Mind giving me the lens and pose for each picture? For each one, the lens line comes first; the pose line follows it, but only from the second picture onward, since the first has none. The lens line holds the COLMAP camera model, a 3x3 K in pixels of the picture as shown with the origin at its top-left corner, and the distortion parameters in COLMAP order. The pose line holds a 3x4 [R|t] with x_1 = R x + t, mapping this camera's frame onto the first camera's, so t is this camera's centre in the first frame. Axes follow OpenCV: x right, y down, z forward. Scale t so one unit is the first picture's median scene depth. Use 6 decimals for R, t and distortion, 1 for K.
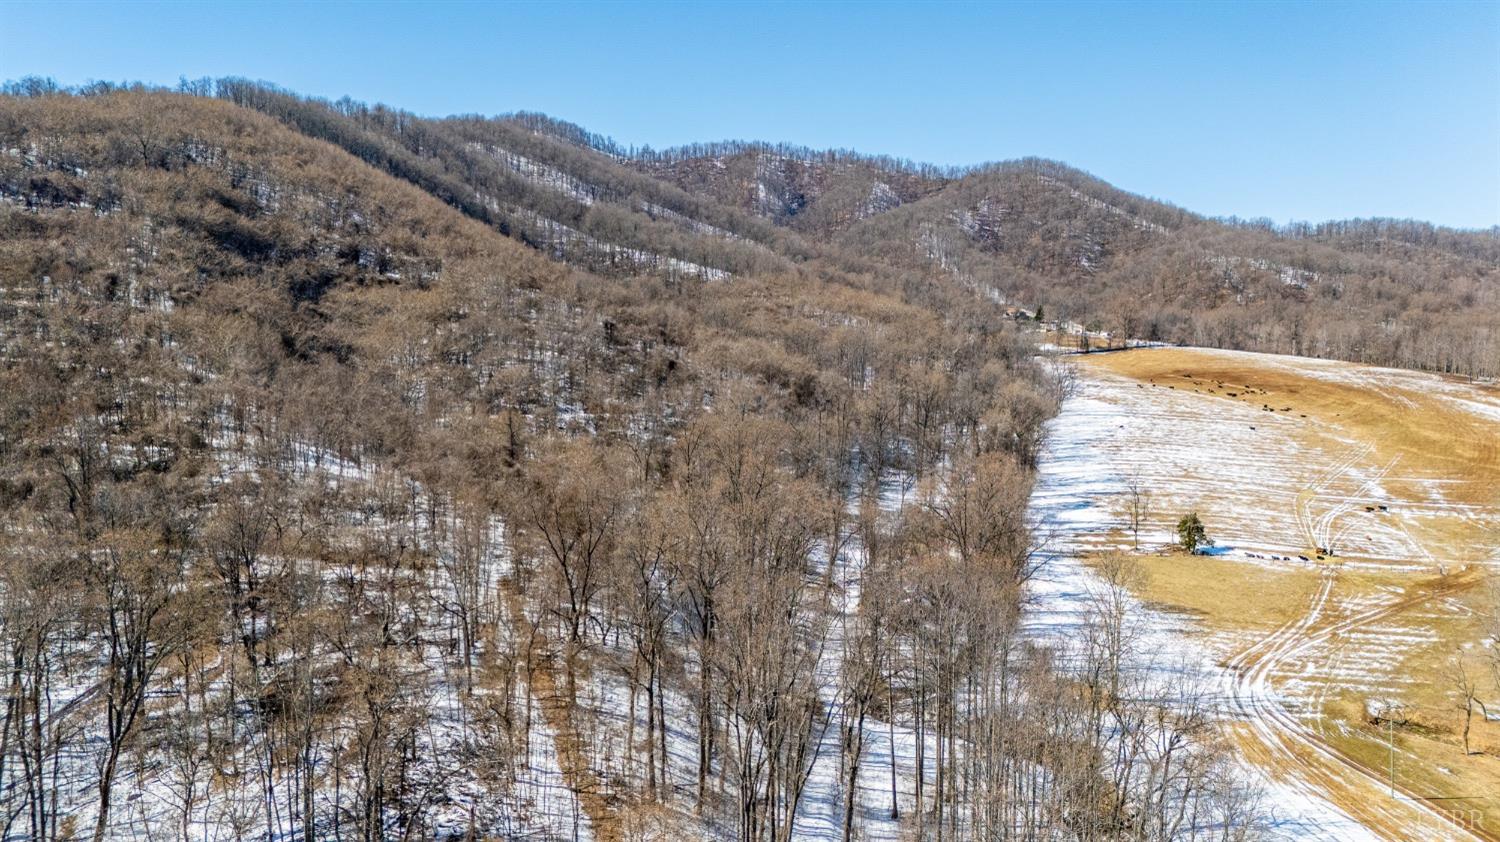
lens RADIAL K [[1100.5, 0, 753.3], [0, 1100.5, 421.9], [0, 0, 1]] dist [0.103360, -0.109173]
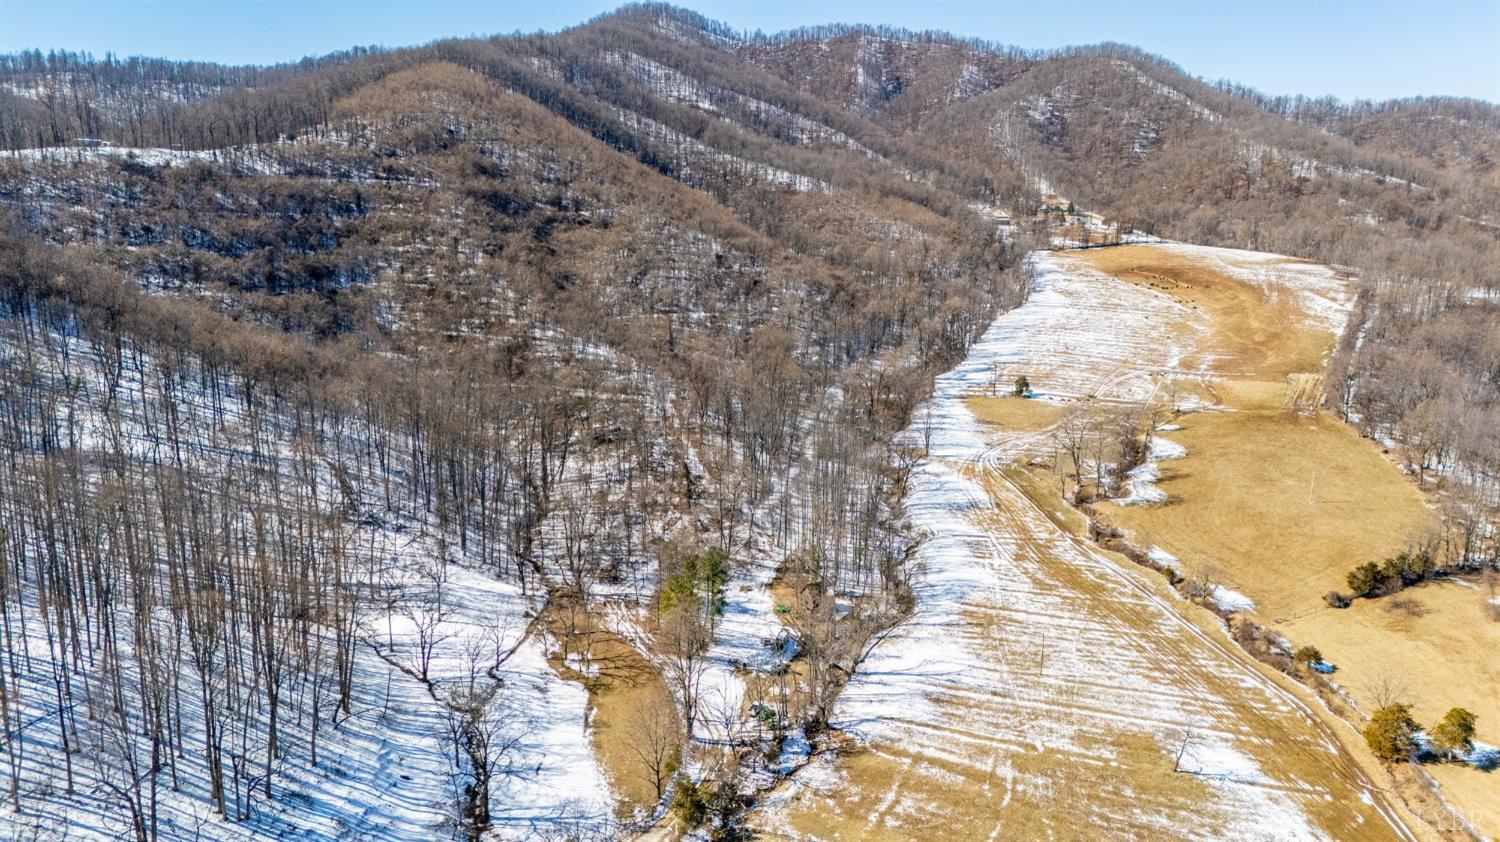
lens RADIAL K [[1100.8, 0, 749.5], [0, 1100.8, 416.2], [0, 0, 1]] dist [0.100320, -0.102634]
pose [[0.994017, 0.020300, -0.107319, 0.032296], [-0.005852, 0.991064, 0.133260, -0.023541], [0.109065, -0.131835, 0.985253, -0.218848]]
